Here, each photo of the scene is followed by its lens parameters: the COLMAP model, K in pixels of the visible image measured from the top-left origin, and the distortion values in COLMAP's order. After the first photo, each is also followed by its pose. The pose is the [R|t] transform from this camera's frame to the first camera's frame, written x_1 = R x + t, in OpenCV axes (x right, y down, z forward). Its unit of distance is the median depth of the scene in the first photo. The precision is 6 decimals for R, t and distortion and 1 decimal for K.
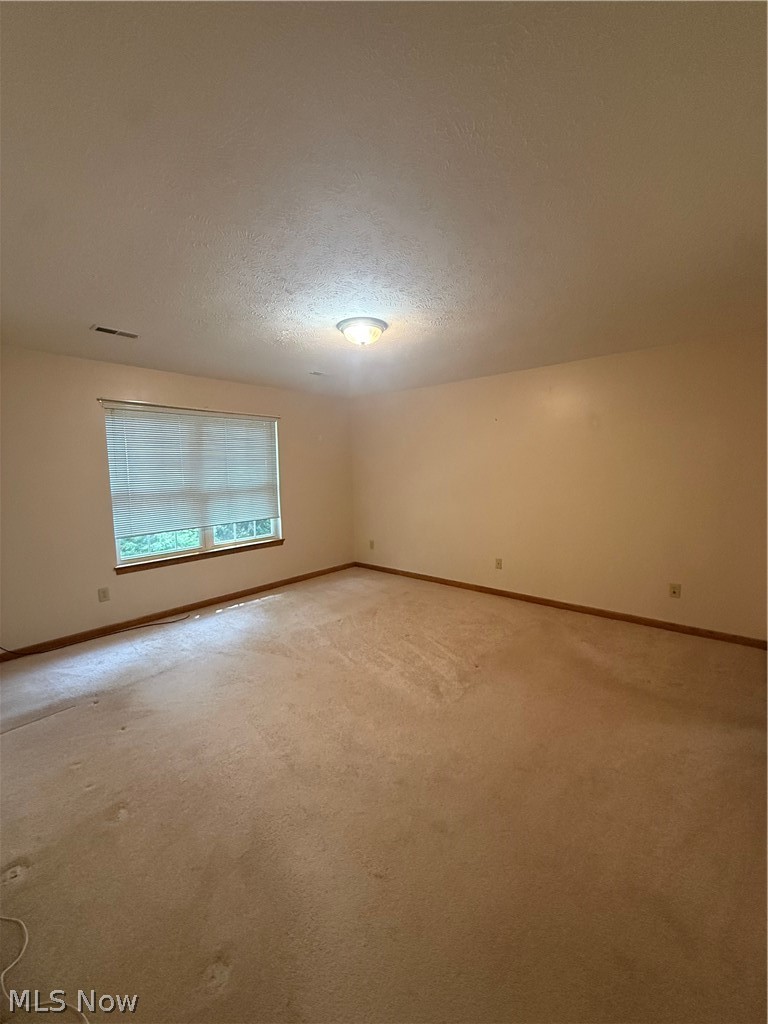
lens RADIAL K [[410.4, 0, 385.1], [0, 410.4, 510.1], [0, 0, 1]] dist [0.001150, -0.000212]
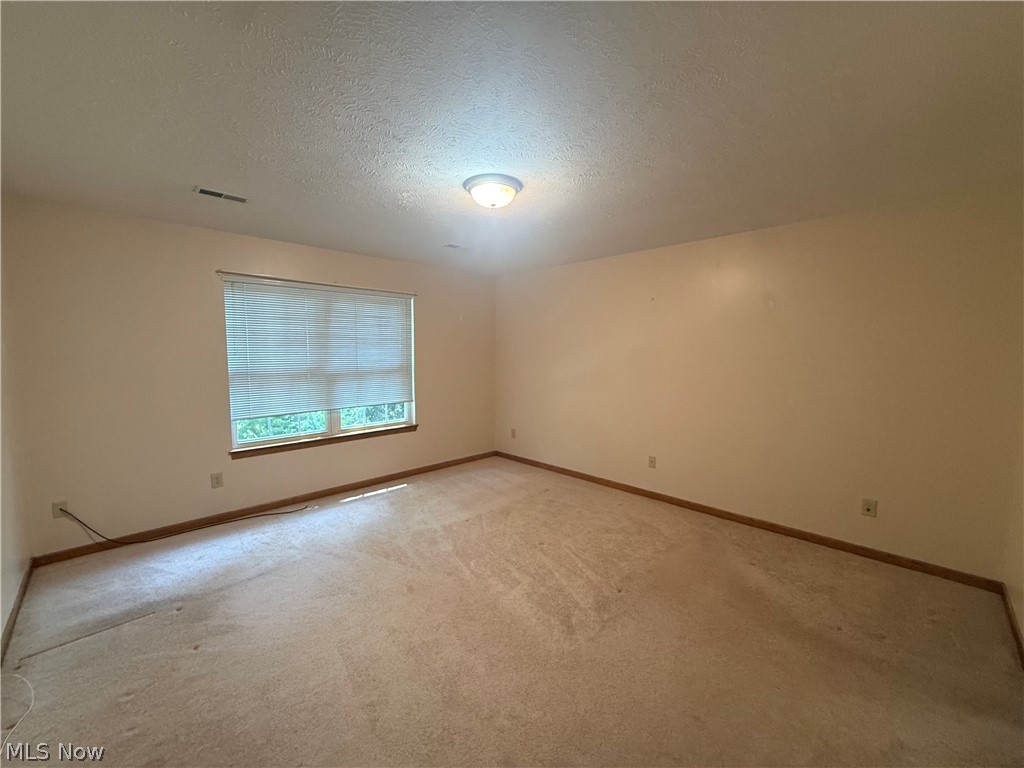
lens RADIAL K [[410.4, 0, 511.0], [0, 410.4, 385.7], [0, 0, 1]] dist [0.001150, -0.000212]
pose [[0.996821, 0.027736, -0.074687, 0.050598], [-0.028820, 0.999494, -0.013467, -0.017893], [0.074276, 0.015576, 0.997116, 0.135325]]
